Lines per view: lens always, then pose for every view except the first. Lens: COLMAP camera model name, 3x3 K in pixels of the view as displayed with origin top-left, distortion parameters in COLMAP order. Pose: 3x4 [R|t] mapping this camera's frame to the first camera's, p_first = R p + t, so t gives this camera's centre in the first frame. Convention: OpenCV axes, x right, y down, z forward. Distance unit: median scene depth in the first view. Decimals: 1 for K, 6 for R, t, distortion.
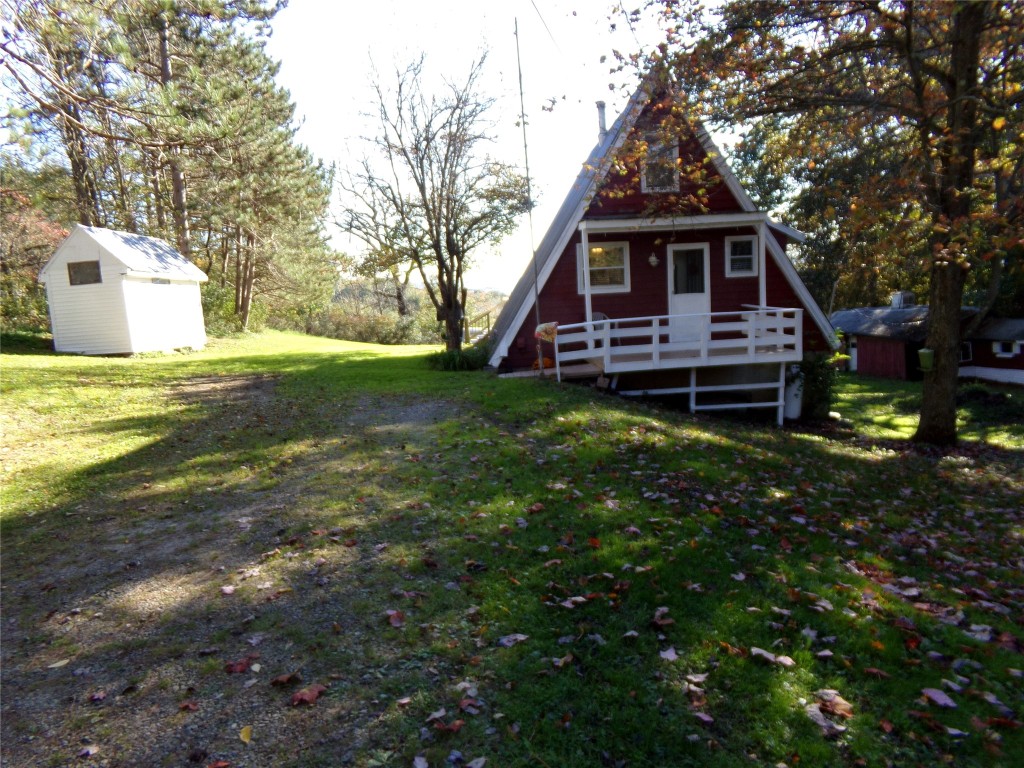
lens RADIAL K [[693.7, 0, 512.0], [0, 693.7, 384.0], [0, 0, 1]] dist [-0.120924, 0.231730]
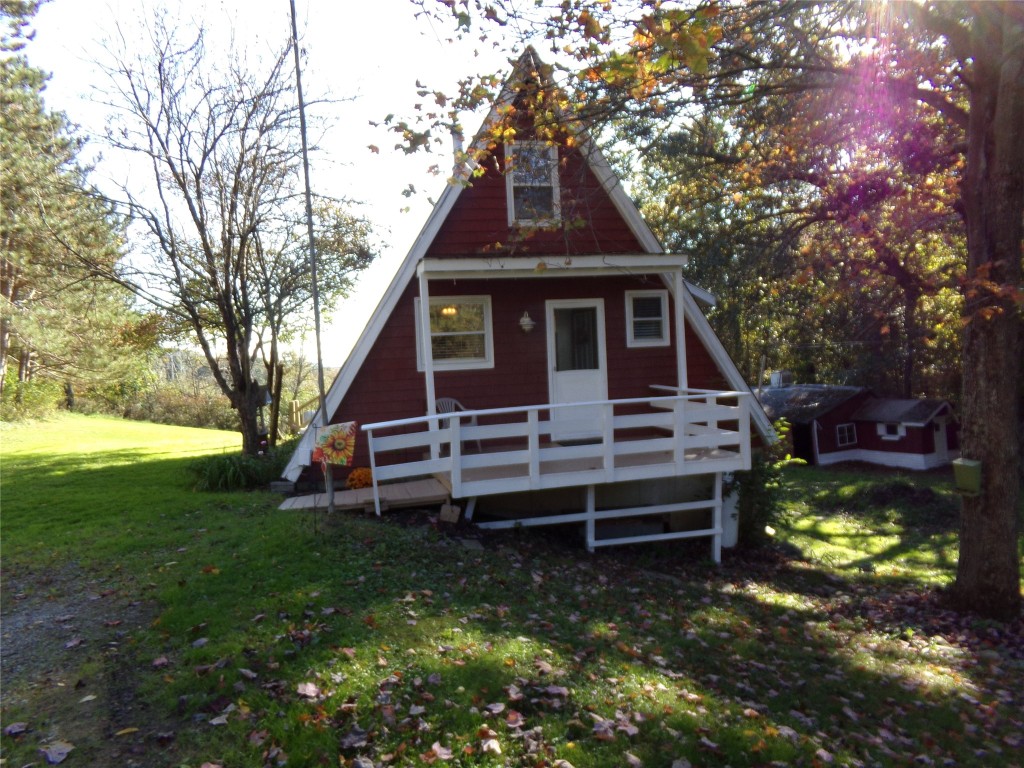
lens RADIAL K [[693.7, 0, 512.0], [0, 693.7, 384.0], [0, 0, 1]] dist [-0.120924, 0.231730]
pose [[0.982877, 0.000210, 0.184264, 0.064644], [0.020748, 0.993513, -0.111806, -0.041902], [-0.183092, 0.113715, 0.976497, 0.338104]]
